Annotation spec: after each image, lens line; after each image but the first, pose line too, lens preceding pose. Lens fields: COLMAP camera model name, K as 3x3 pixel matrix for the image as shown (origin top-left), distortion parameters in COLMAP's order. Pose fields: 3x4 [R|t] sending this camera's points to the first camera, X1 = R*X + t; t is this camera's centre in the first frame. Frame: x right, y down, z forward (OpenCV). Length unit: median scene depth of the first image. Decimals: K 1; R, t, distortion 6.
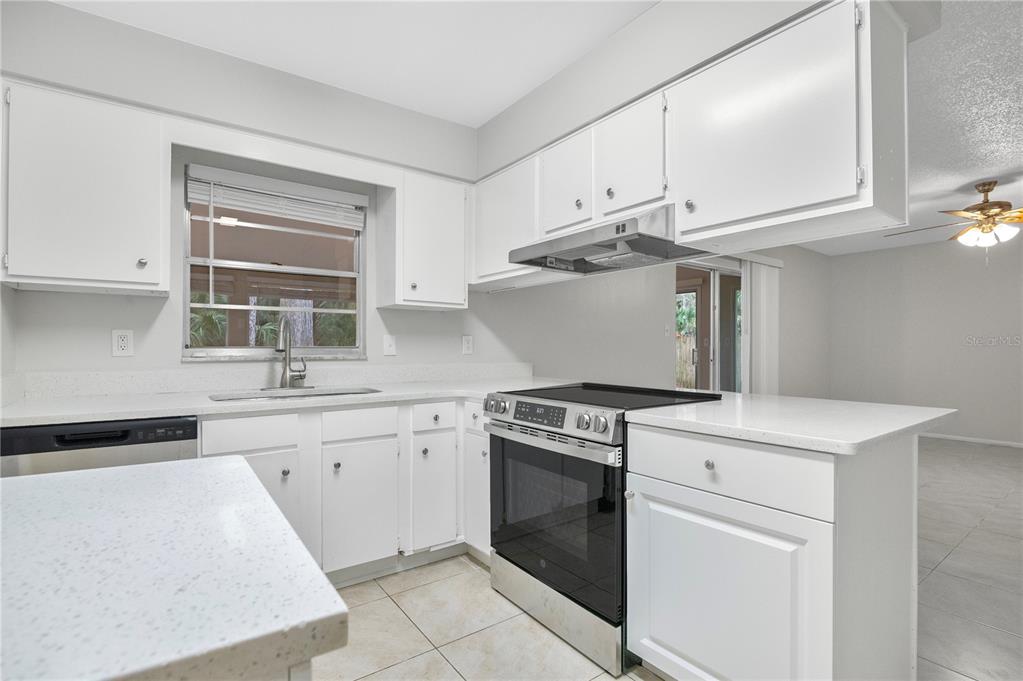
lens RADIAL K [[480.0, 0, 508.3], [0, 480.0, 346.8], [0, 0, 1]] dist [-0.016898, -0.000060]
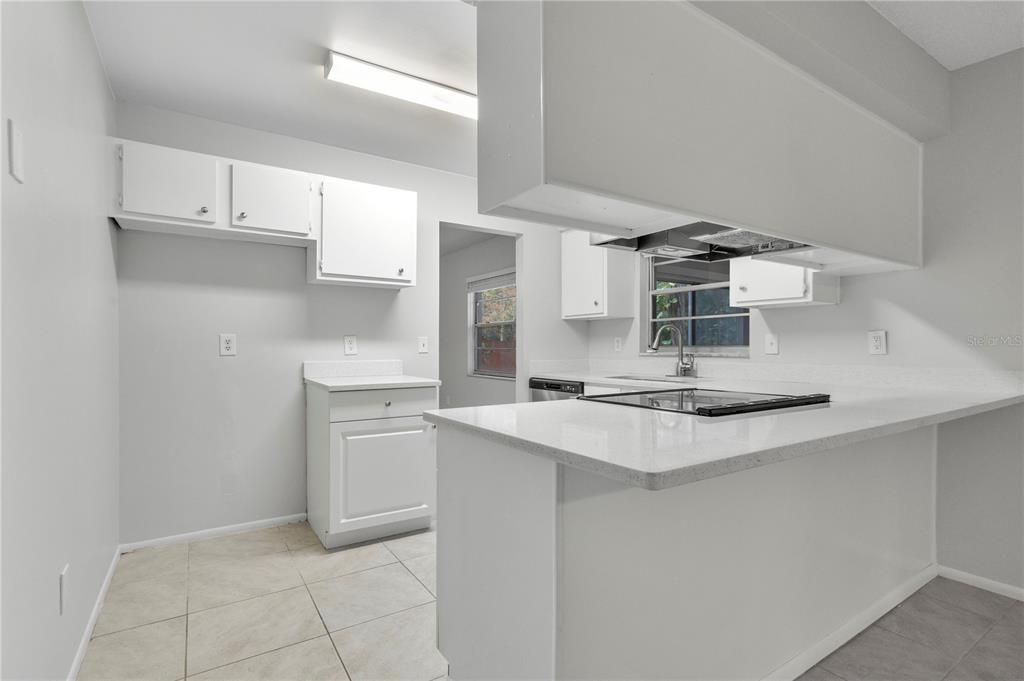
lens RADIAL K [[479.5, 0, 507.1], [0, 479.5, 343.2], [0, 0, 1]] dist [-0.017833, 0.000480]
pose [[-0.056611, -0.010491, -0.998341, 1.215538], [0.003984, 0.999934, -0.010734, 0.005875], [0.998388, -0.004585, -0.056566, 0.763388]]
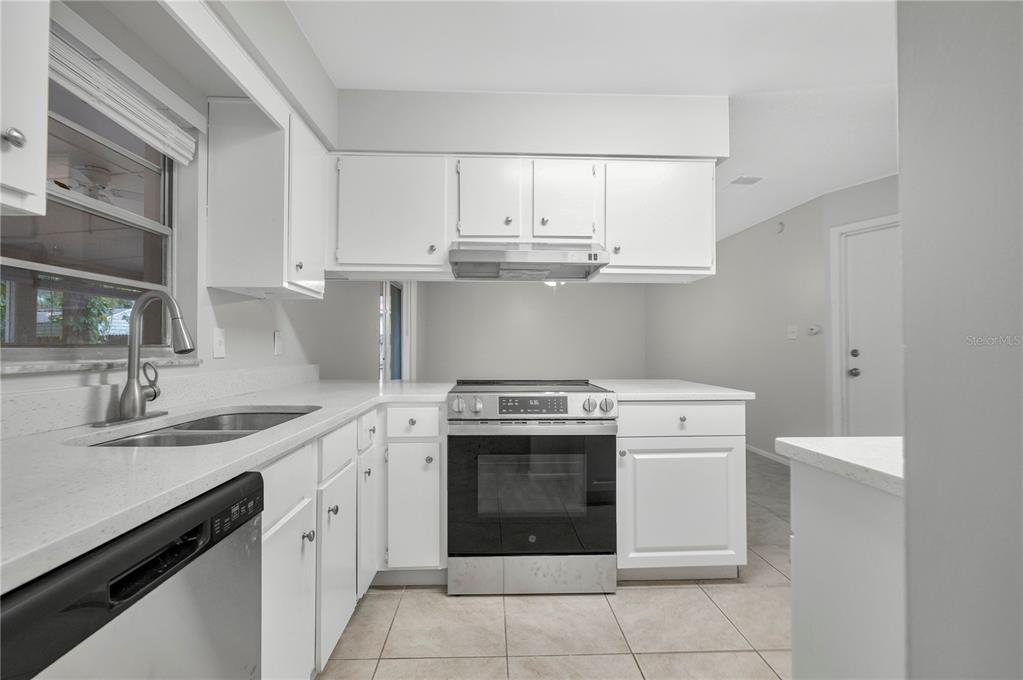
lens RADIAL K [[477.2, 0, 511.5], [0, 477.2, 340.0], [0, 0, 1]] dist [-0.003934, -0.000236]
pose [[0.548692, 0.014179, 0.835904, -0.900428], [-0.002545, 0.999880, -0.015290, 0.003388], [-0.836021, 0.006262, 0.548662, 0.424753]]
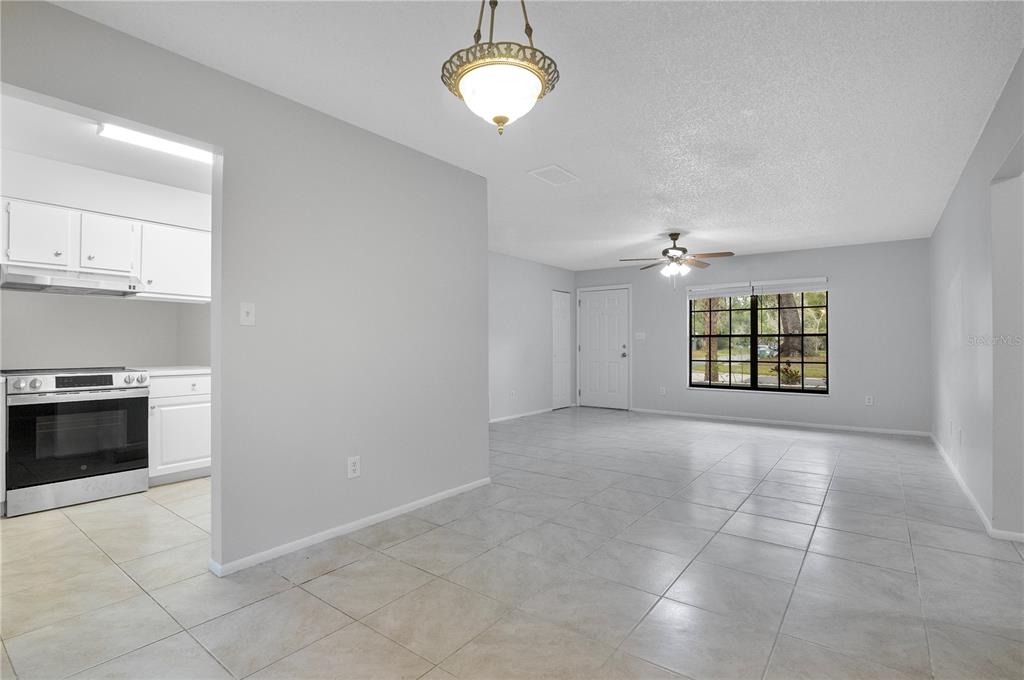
lens RADIAL K [[479.5, 0, 507.1], [0, 479.5, 342.7], [0, 0, 1]] dist [-0.017833, 0.000480]
pose [[-0.287080, 0.005543, 0.957891, -2.035711], [-0.004074, 0.999967, -0.007008, 0.004175], [-0.957898, -0.005914, -0.287048, 0.015508]]
